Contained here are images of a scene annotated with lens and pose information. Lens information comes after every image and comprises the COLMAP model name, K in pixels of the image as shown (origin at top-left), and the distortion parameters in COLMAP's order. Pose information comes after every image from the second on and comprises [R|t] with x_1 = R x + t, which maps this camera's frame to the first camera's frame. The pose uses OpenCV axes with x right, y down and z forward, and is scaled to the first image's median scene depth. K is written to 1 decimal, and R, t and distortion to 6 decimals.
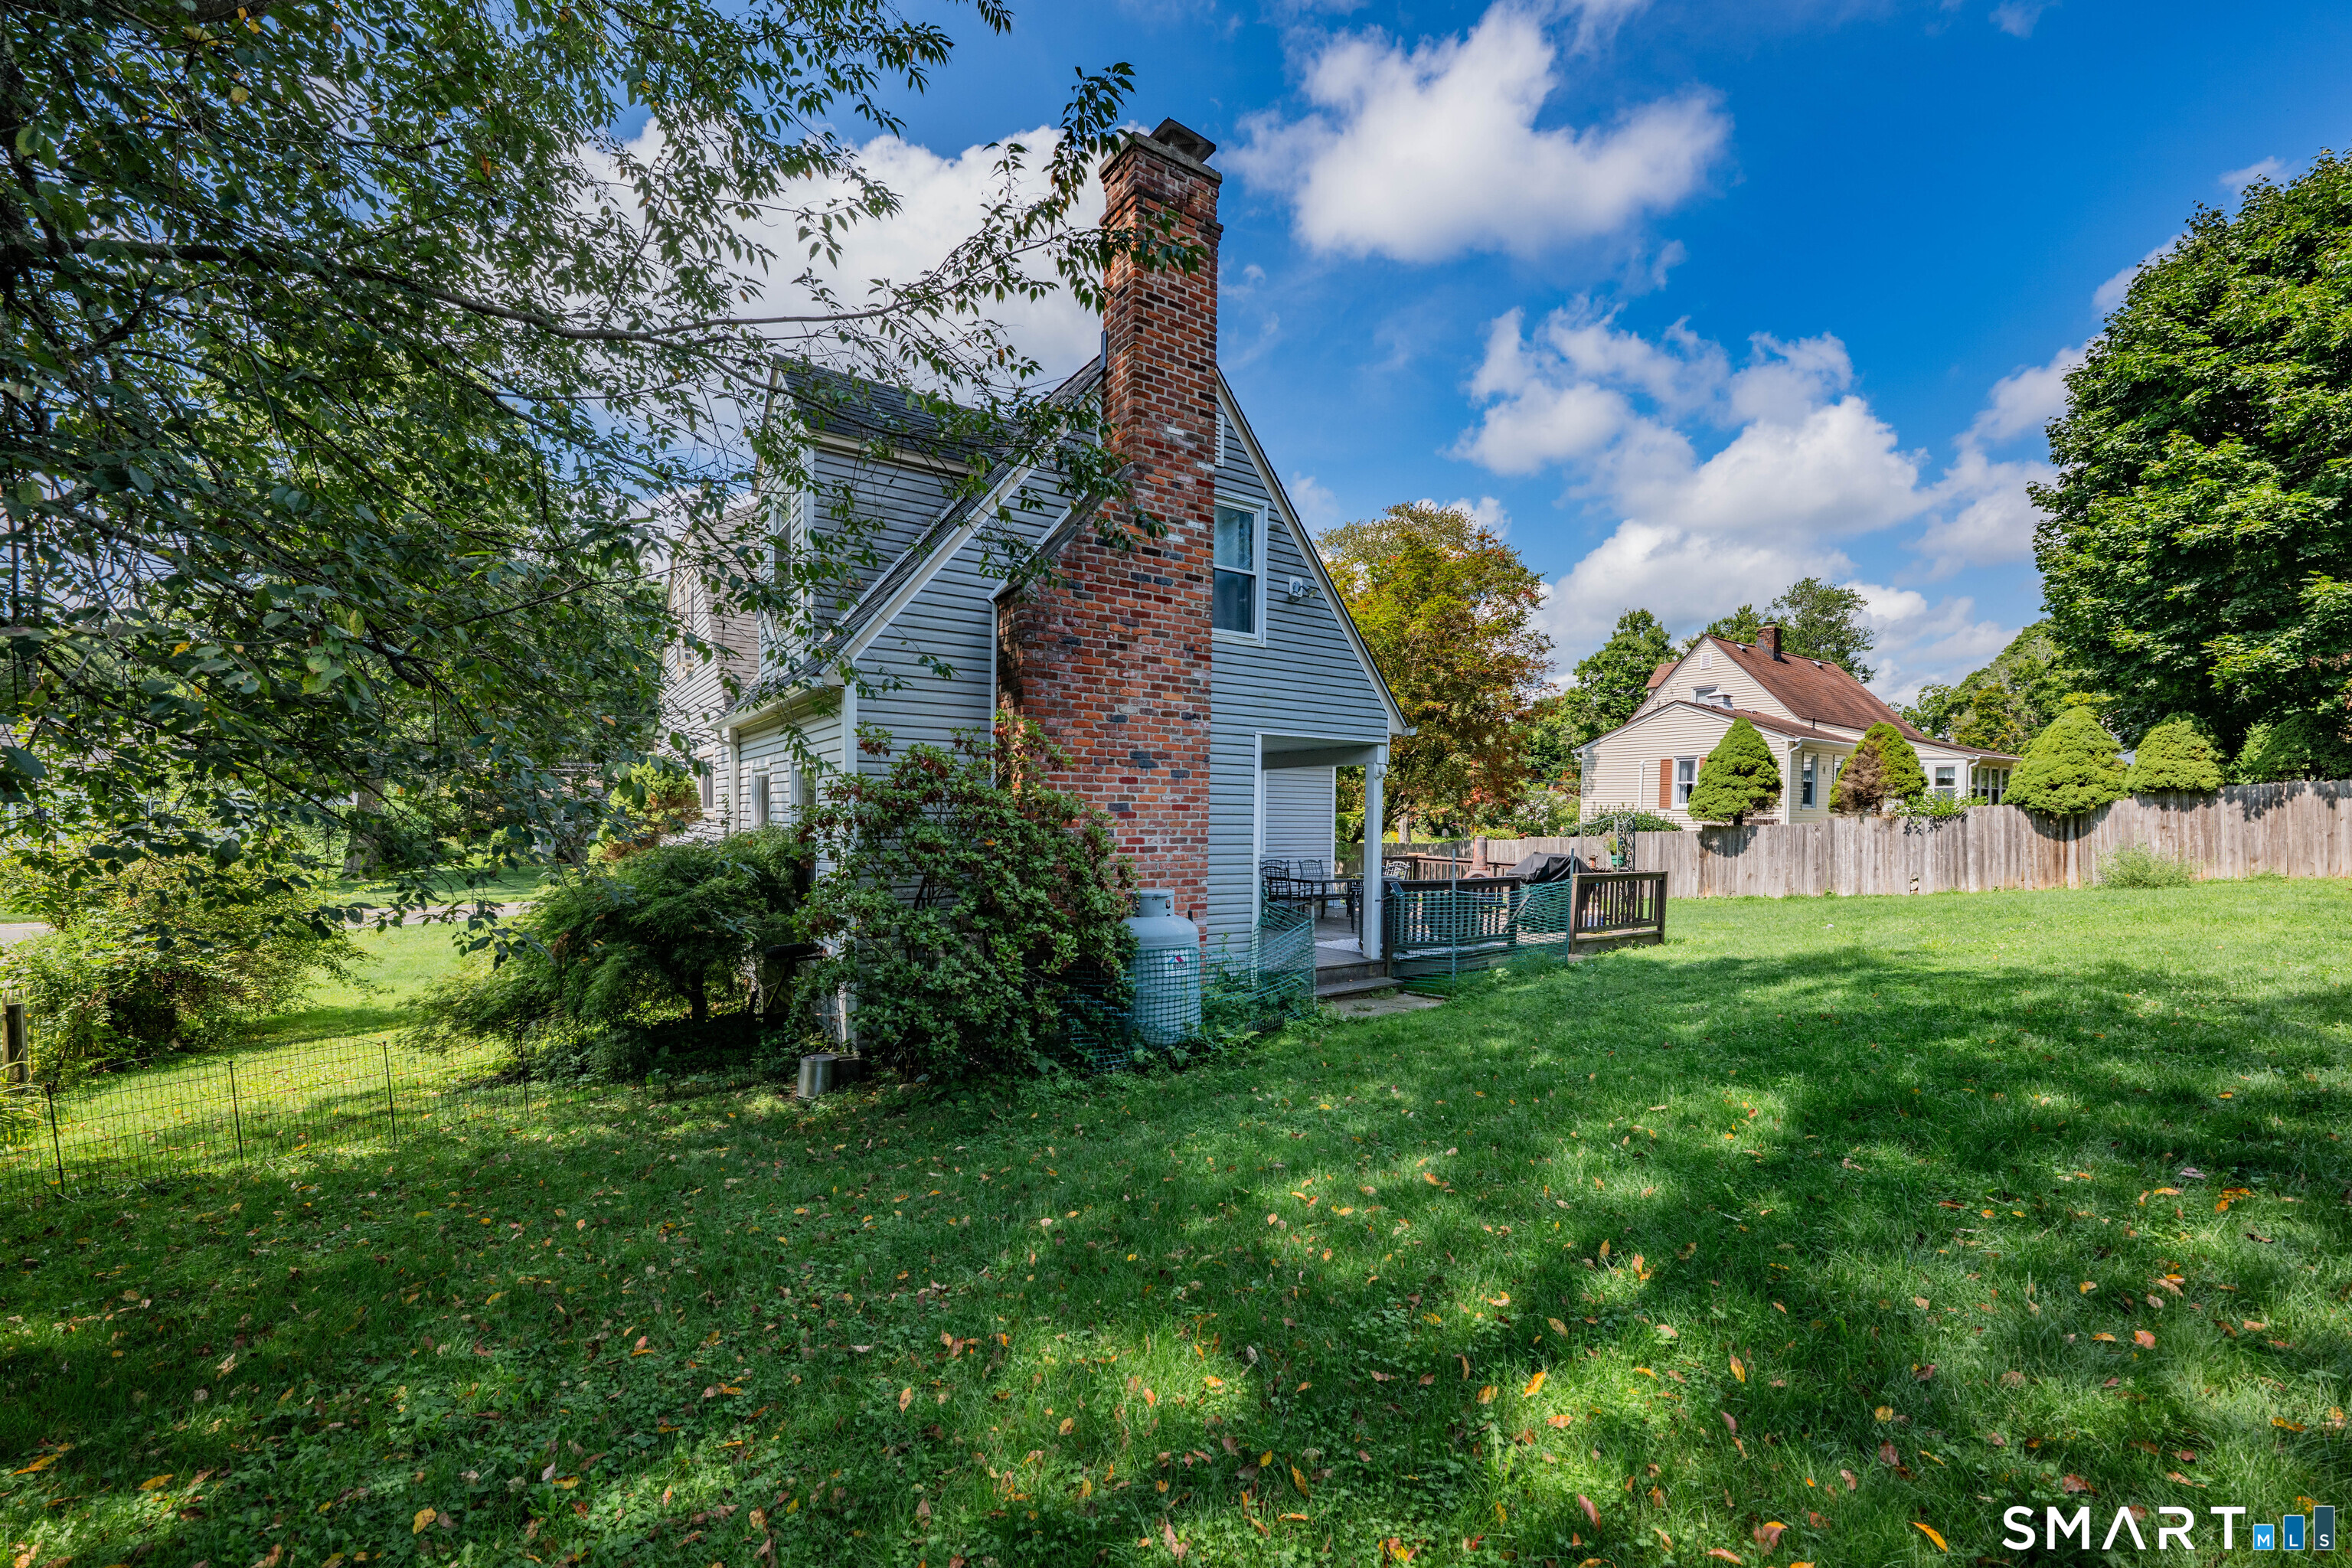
lens RADIAL K [[935.2, 0, 1064.2], [0, 935.2, 828.1], [0, 0, 1]] dist [-0.001187, -0.000312]
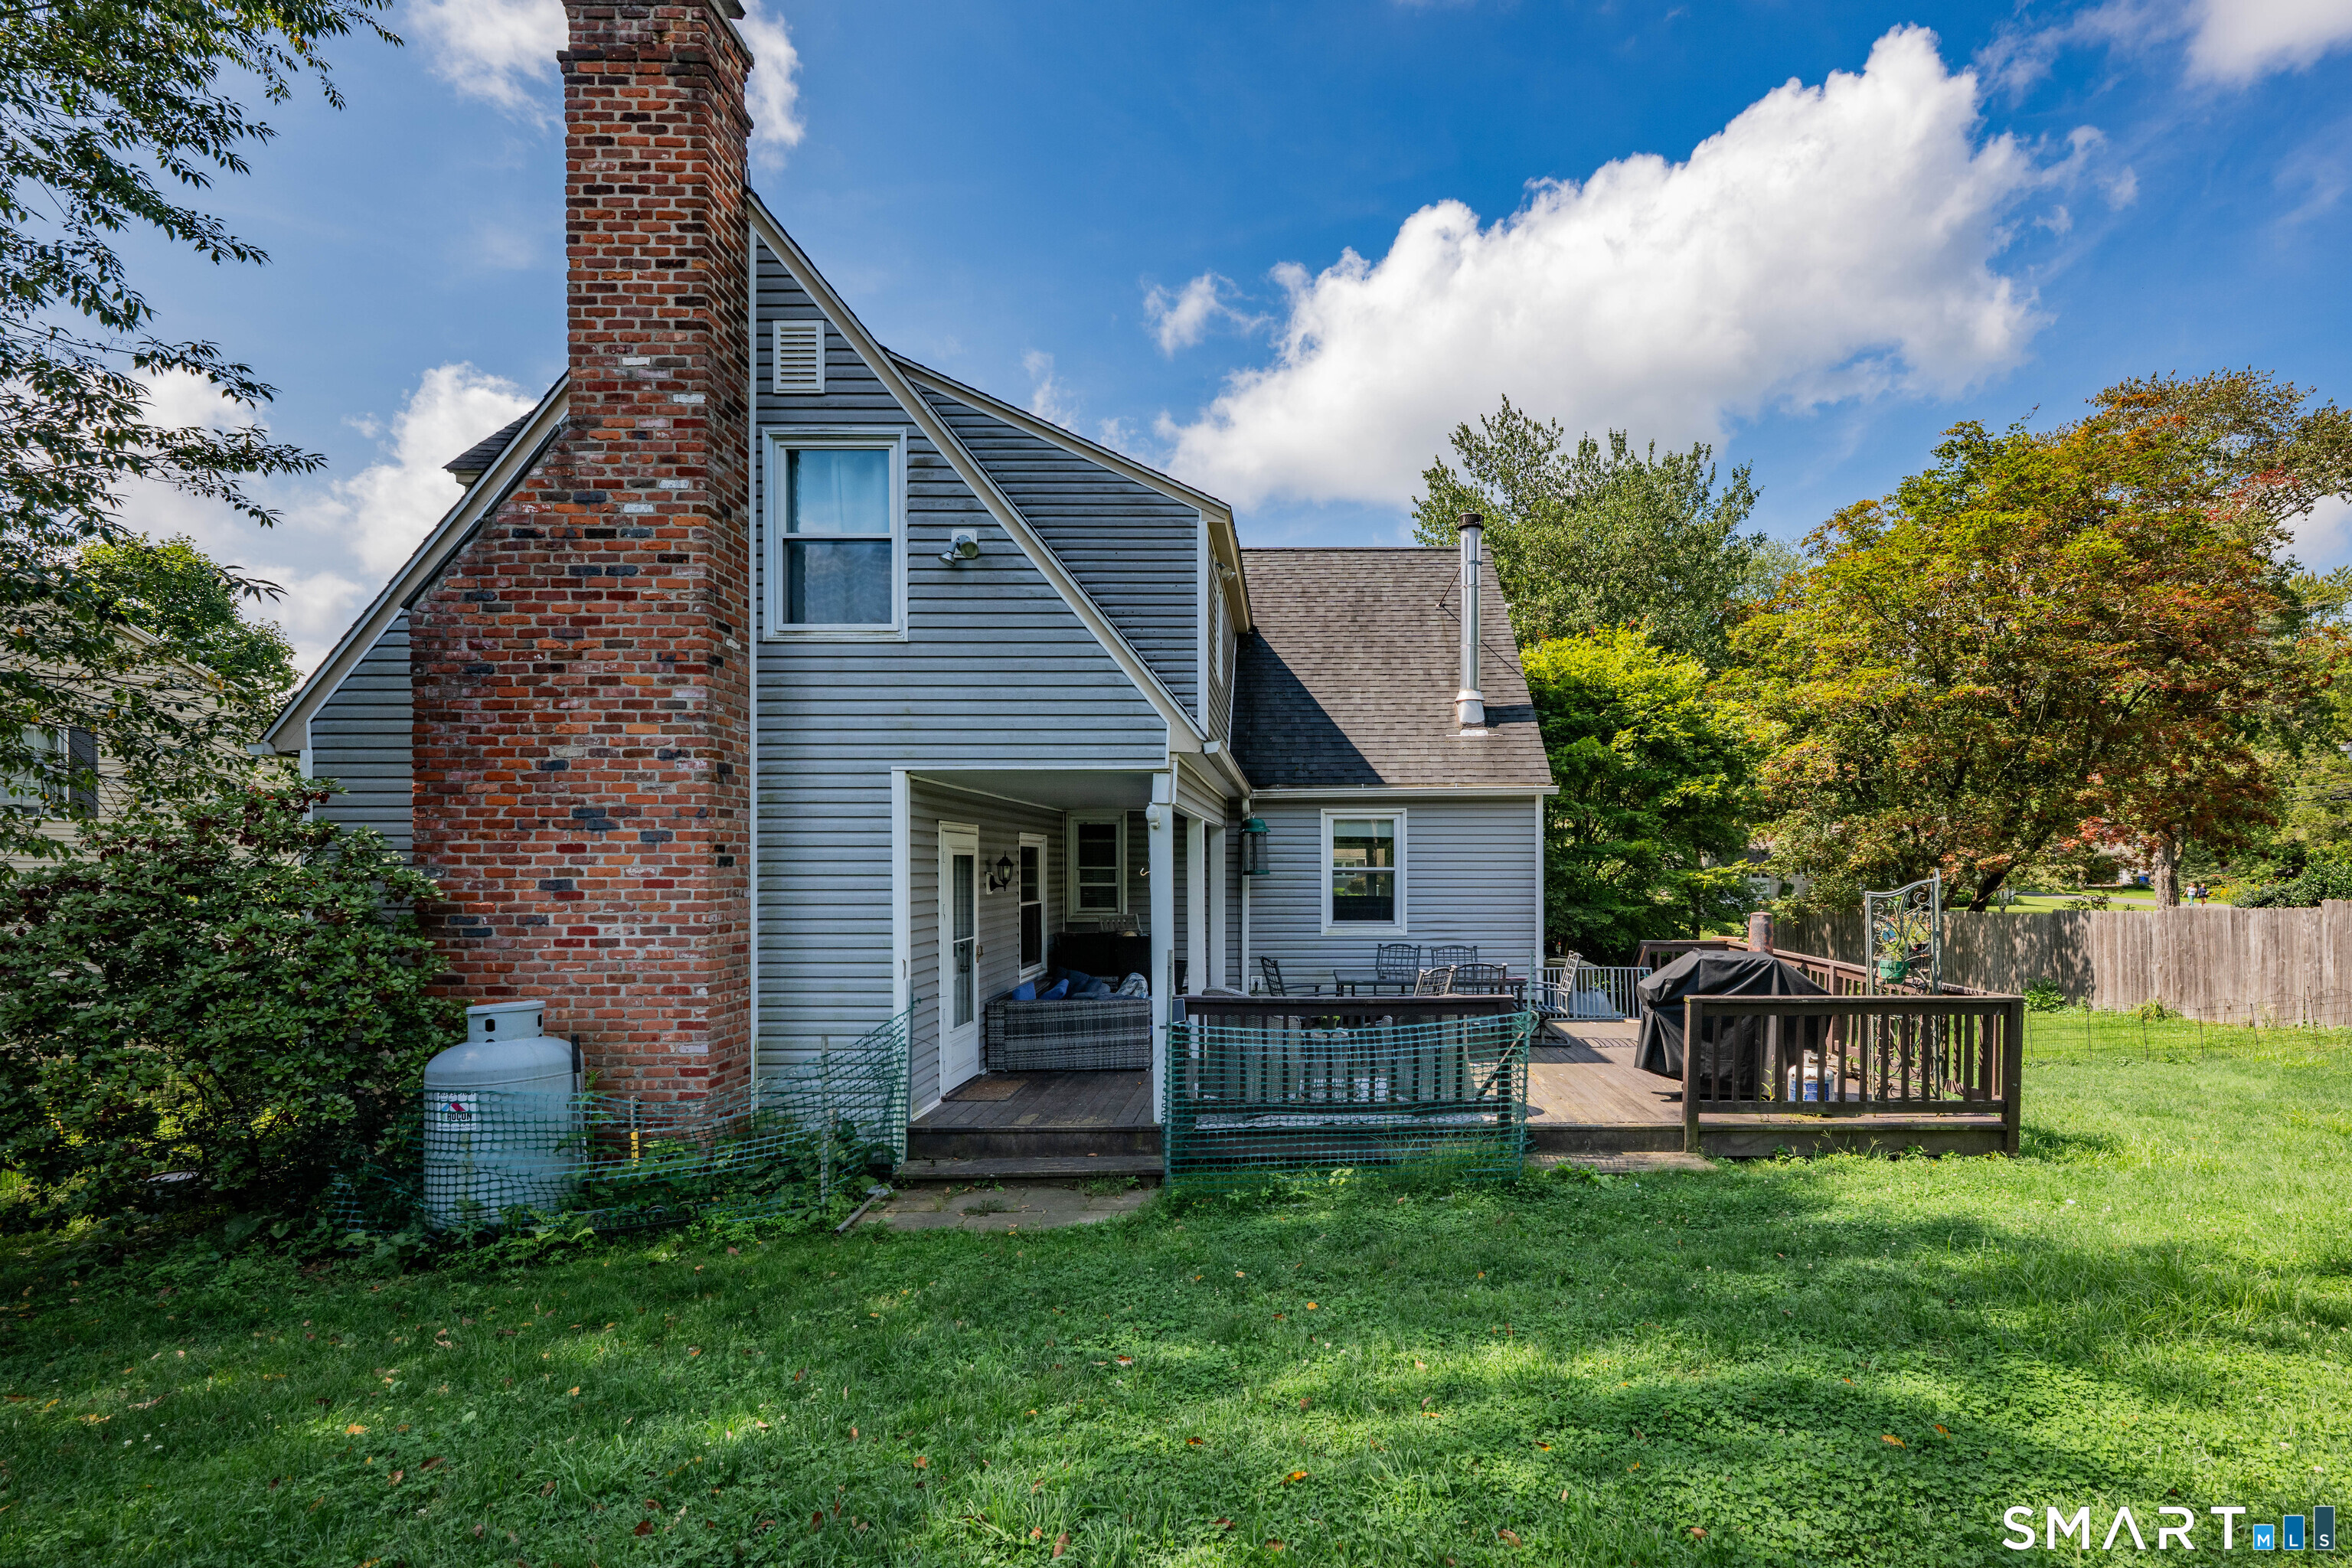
lens RADIAL K [[935.2, 0, 1205.1], [0, 935.2, 858.1], [0, 0, 1]] dist [-0.001187, -0.000312]
pose [[0.855555, -0.018684, -0.517375, 0.861845], [0.004649, 0.999585, -0.028412, -0.019855], [0.517692, 0.021903, 0.855287, 0.622523]]
